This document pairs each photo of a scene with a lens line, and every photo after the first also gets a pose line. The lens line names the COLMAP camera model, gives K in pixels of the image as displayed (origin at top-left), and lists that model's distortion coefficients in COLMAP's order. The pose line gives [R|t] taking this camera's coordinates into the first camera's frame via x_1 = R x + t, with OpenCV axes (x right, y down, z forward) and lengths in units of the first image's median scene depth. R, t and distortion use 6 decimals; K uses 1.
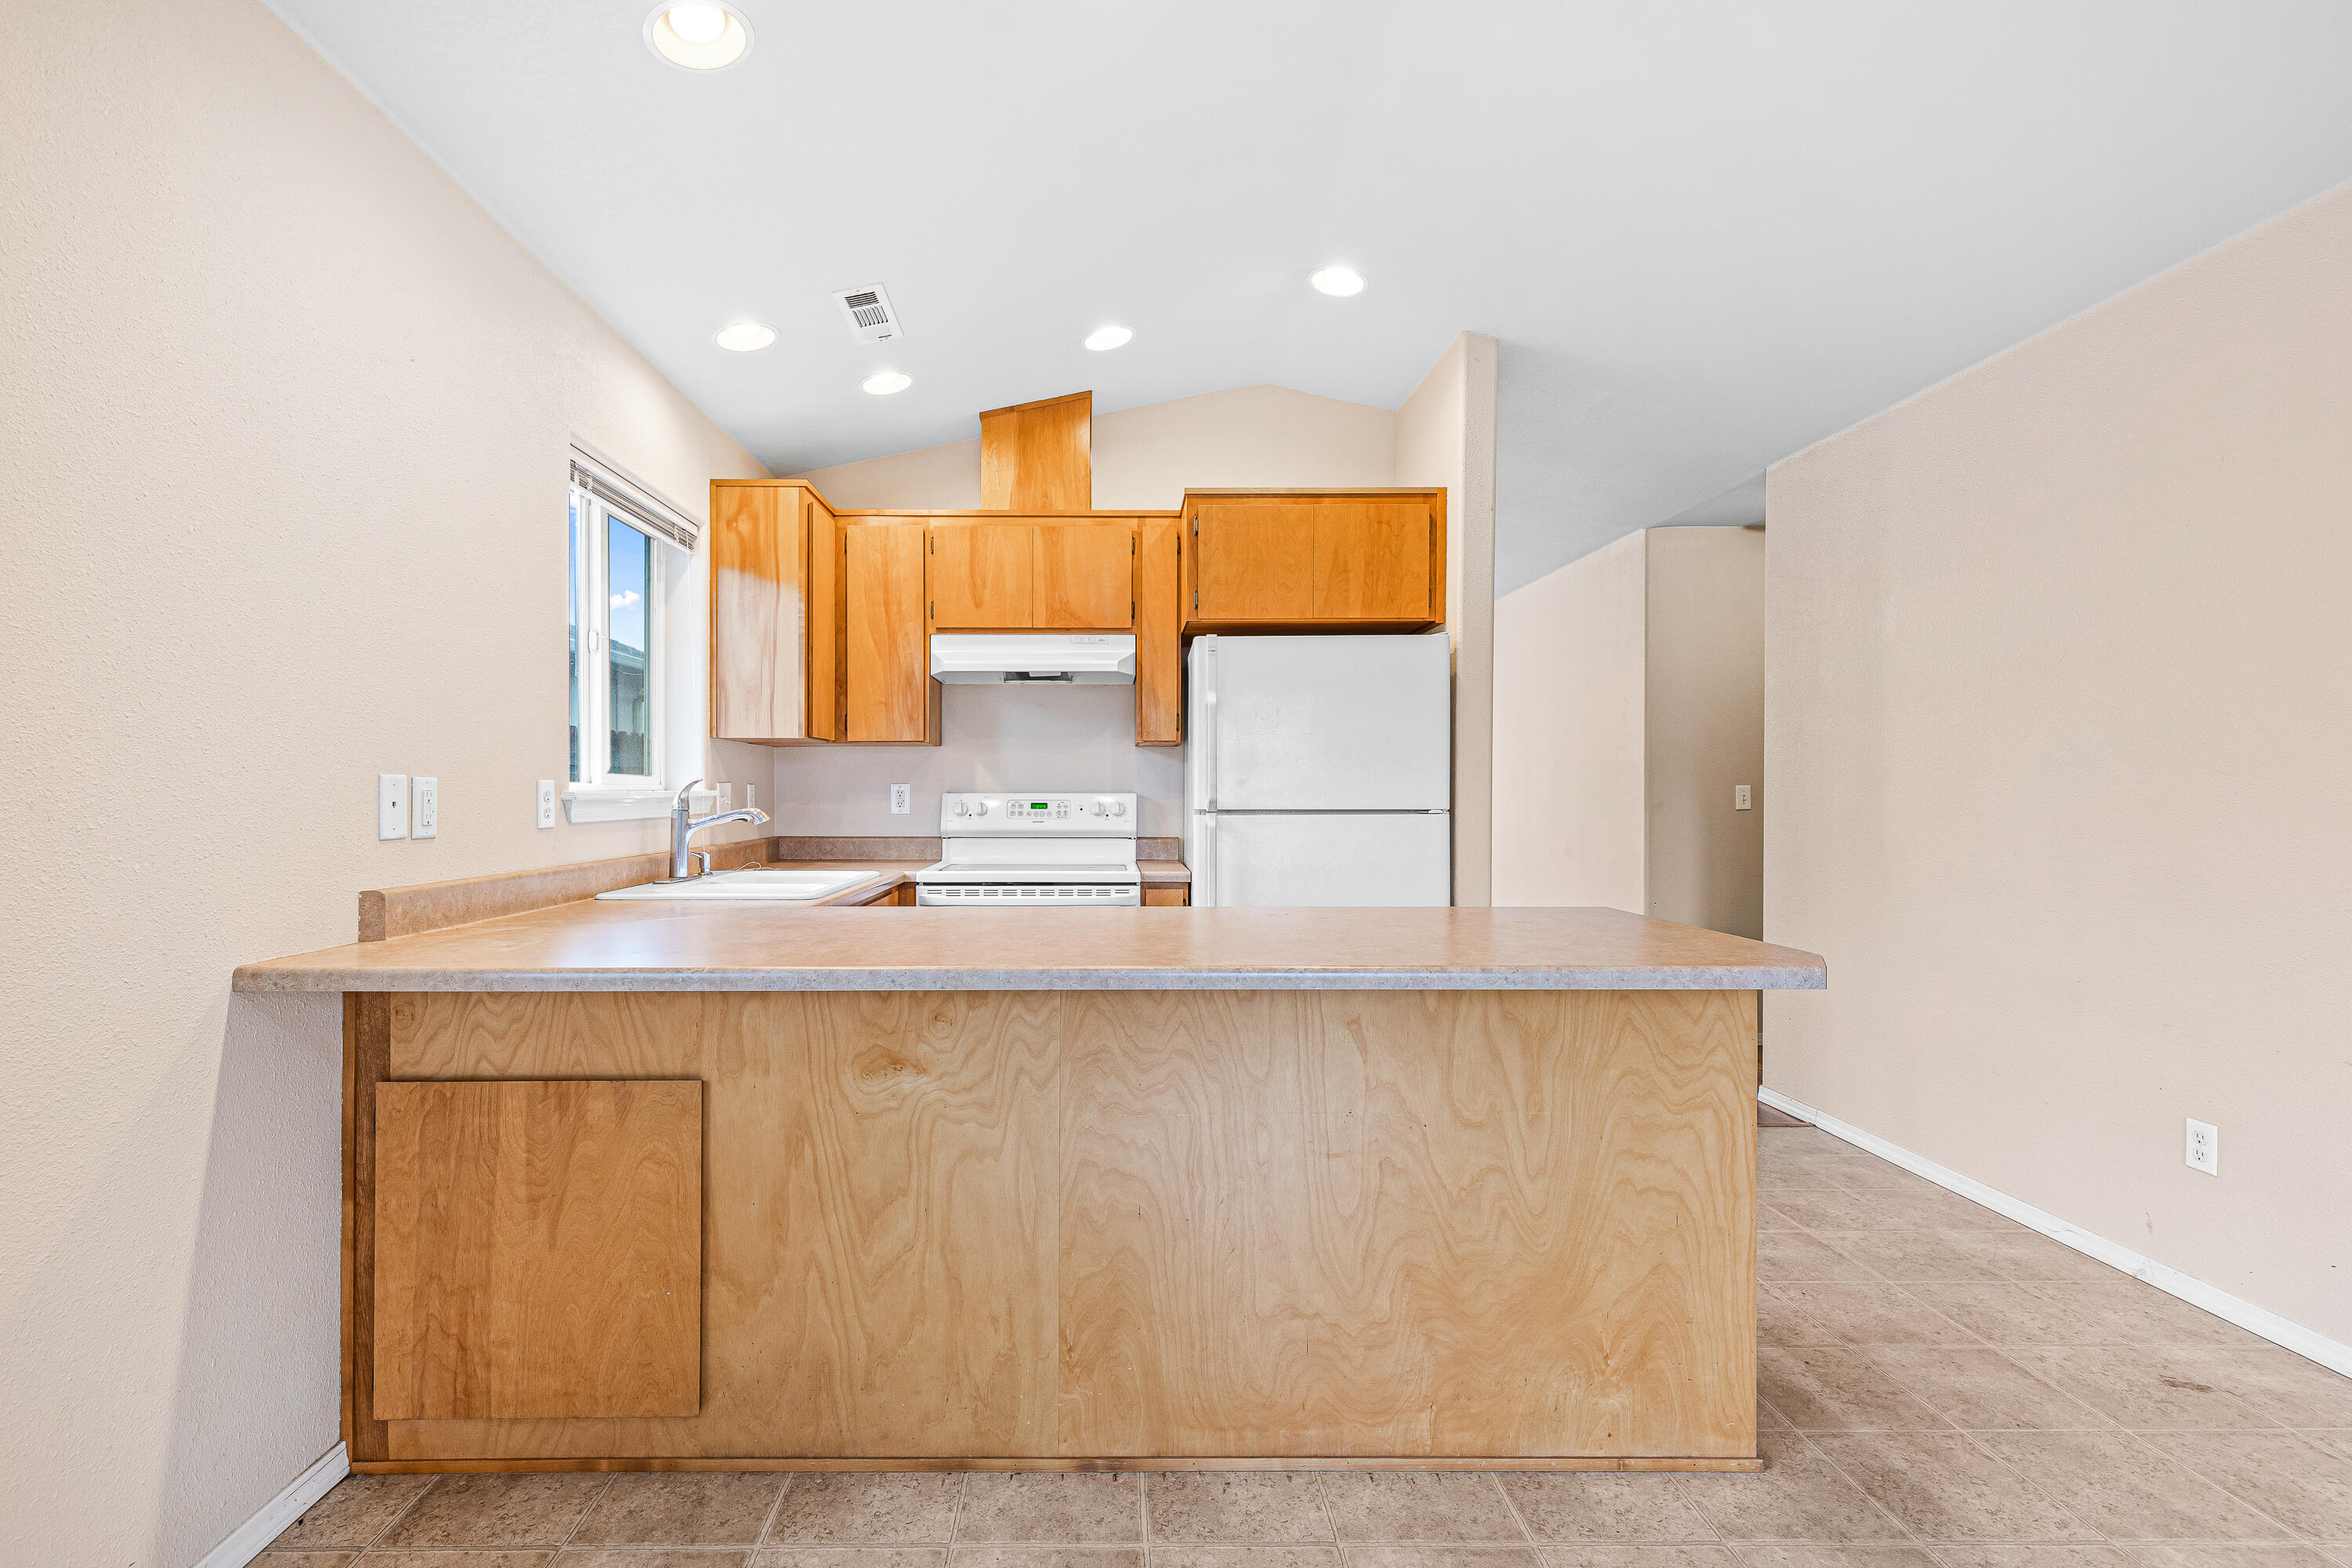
lens RADIAL K [[1056.1, 0, 1102.4], [0, 1056.1, 841.9], [0, 0, 1]] dist [0.001166, 0.002033]
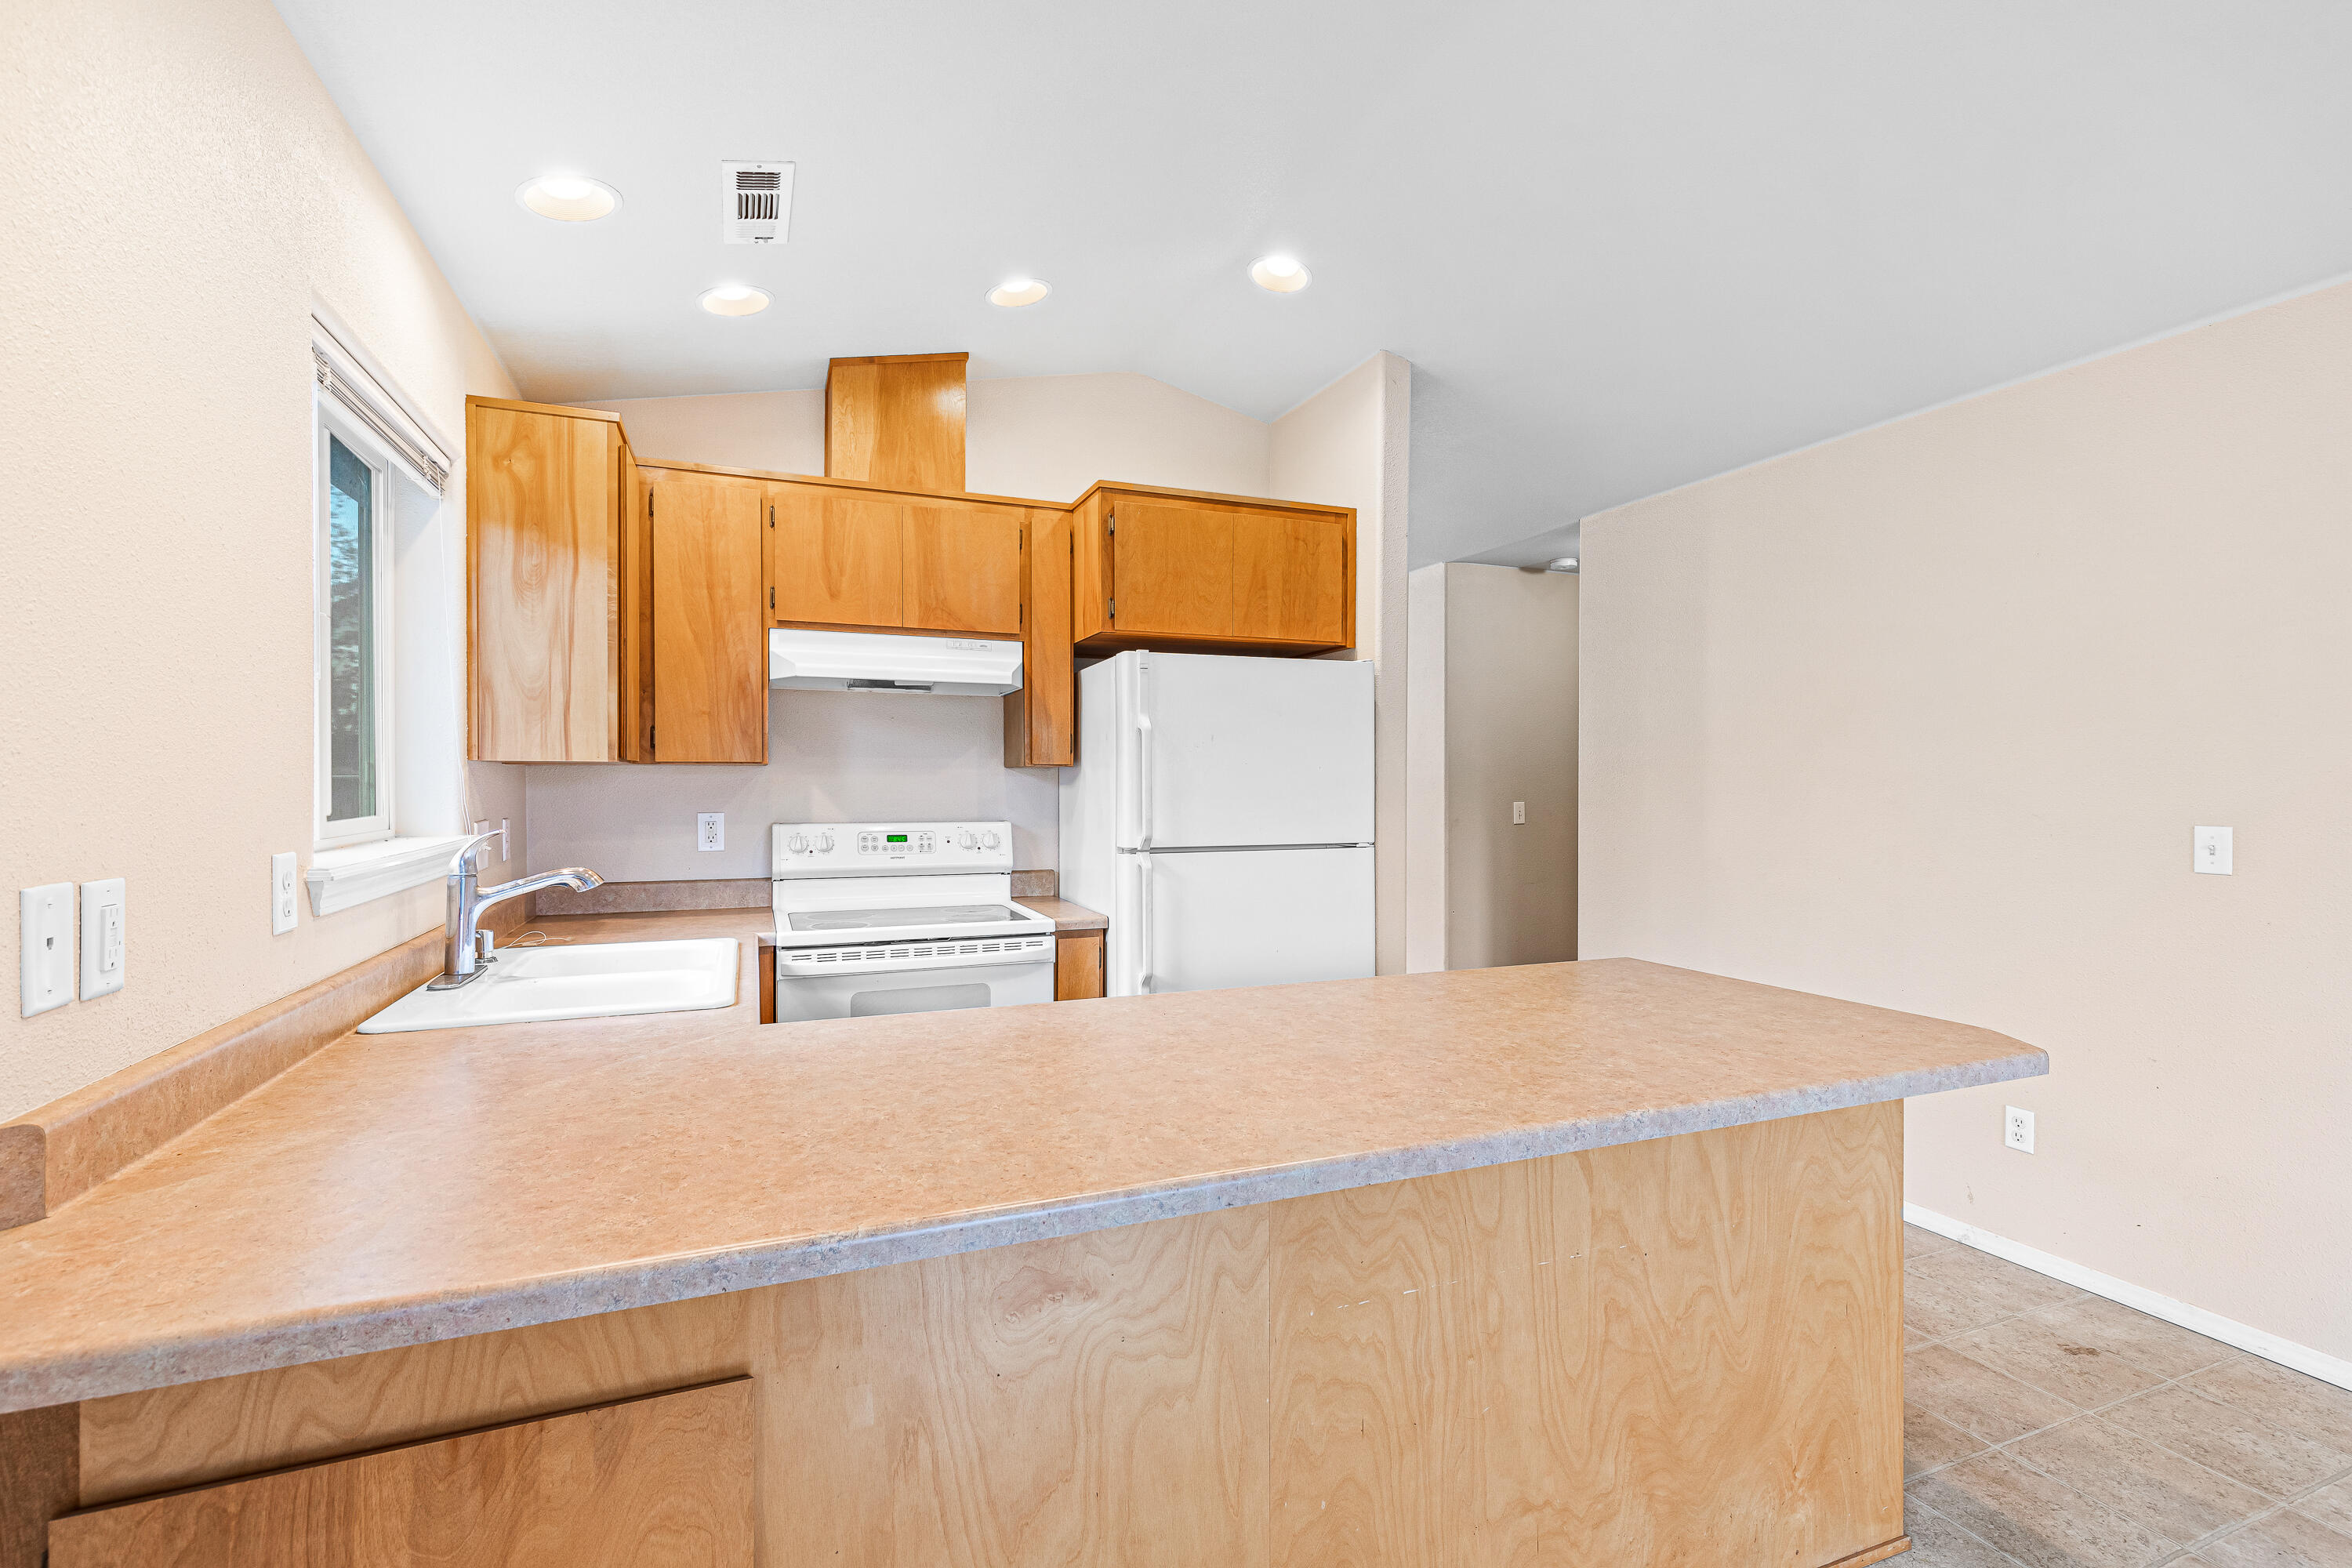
lens RADIAL K [[1056.1, 0, 1178.8], [0, 1056.1, 815.7], [0, 0, 1]] dist [0.001166, 0.002033]
pose [[0.926988, -0.010406, 0.374947, -0.344820], [0.015810, 0.999811, -0.011340, -0.082304], [-0.374758, 0.016440, 0.926977, 0.303023]]
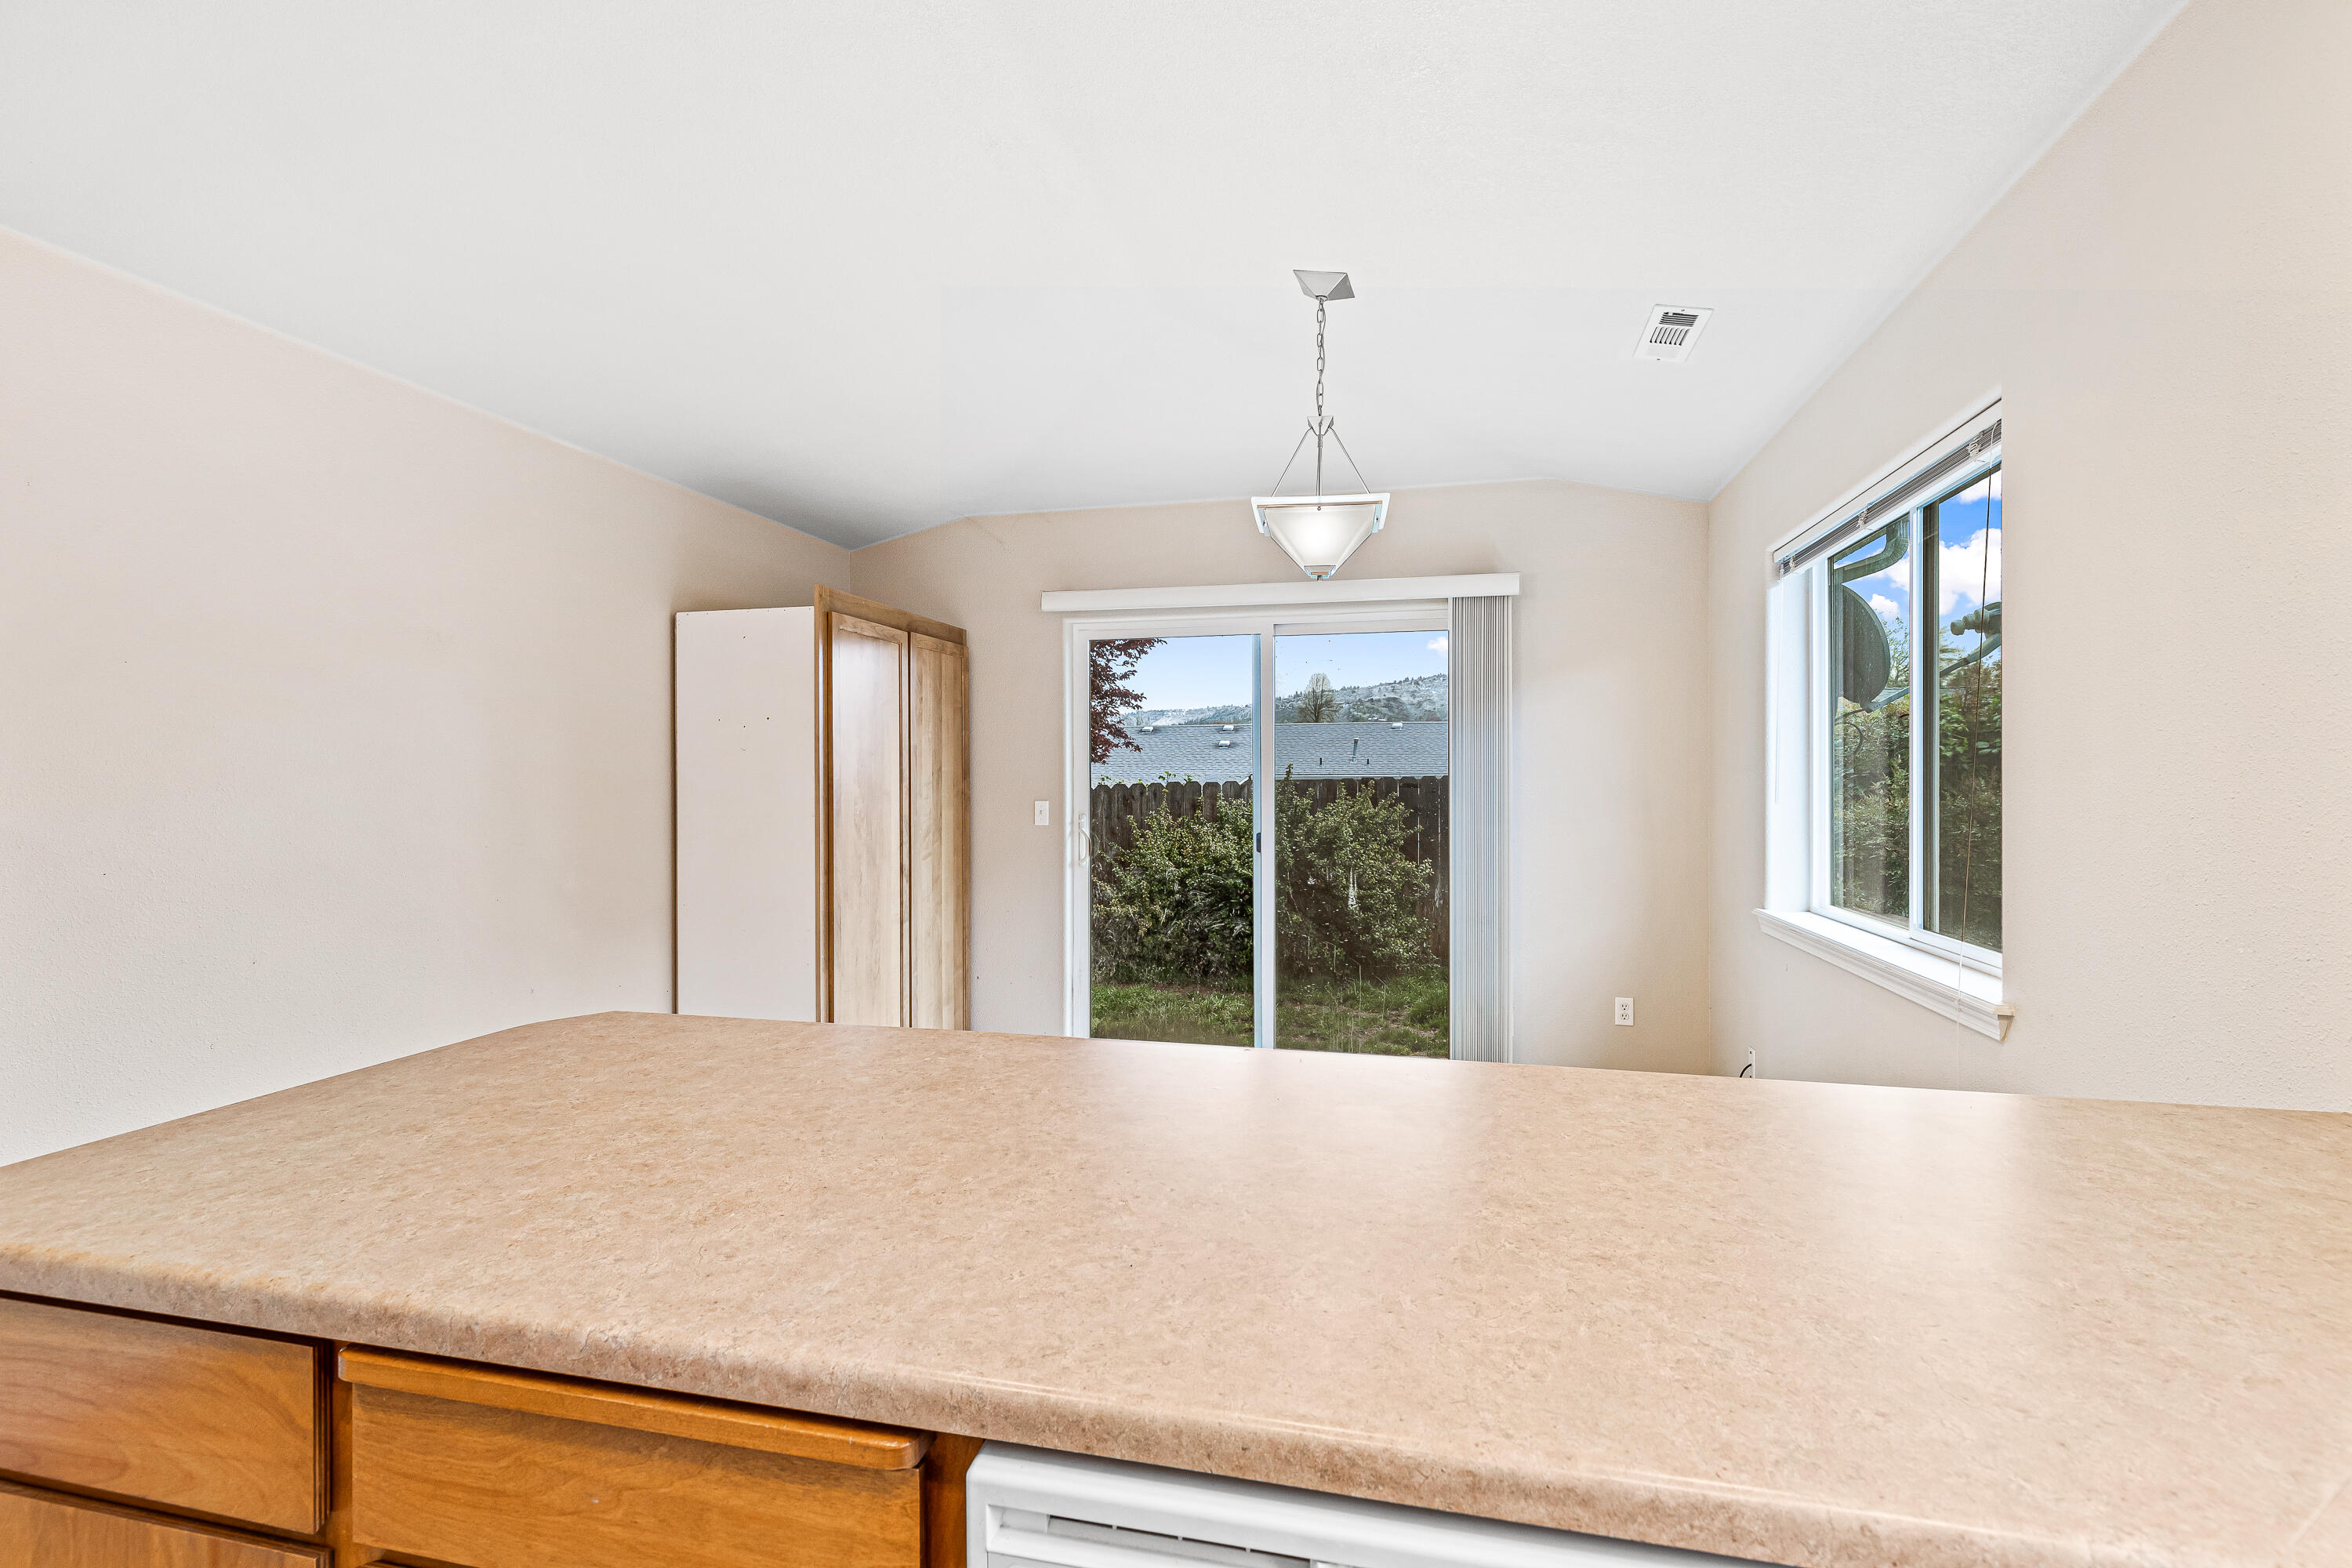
lens RADIAL K [[1056.1, 0, 1203.2], [0, 1056.1, 774.7], [0, 0, 1]] dist [0.001166, 0.002033]
pose [[-0.975696, 0.003297, 0.219102, -0.139849], [0.012456, 0.999105, 0.040430, -0.137330], [-0.218773, 0.042177, -0.974864, 1.552153]]
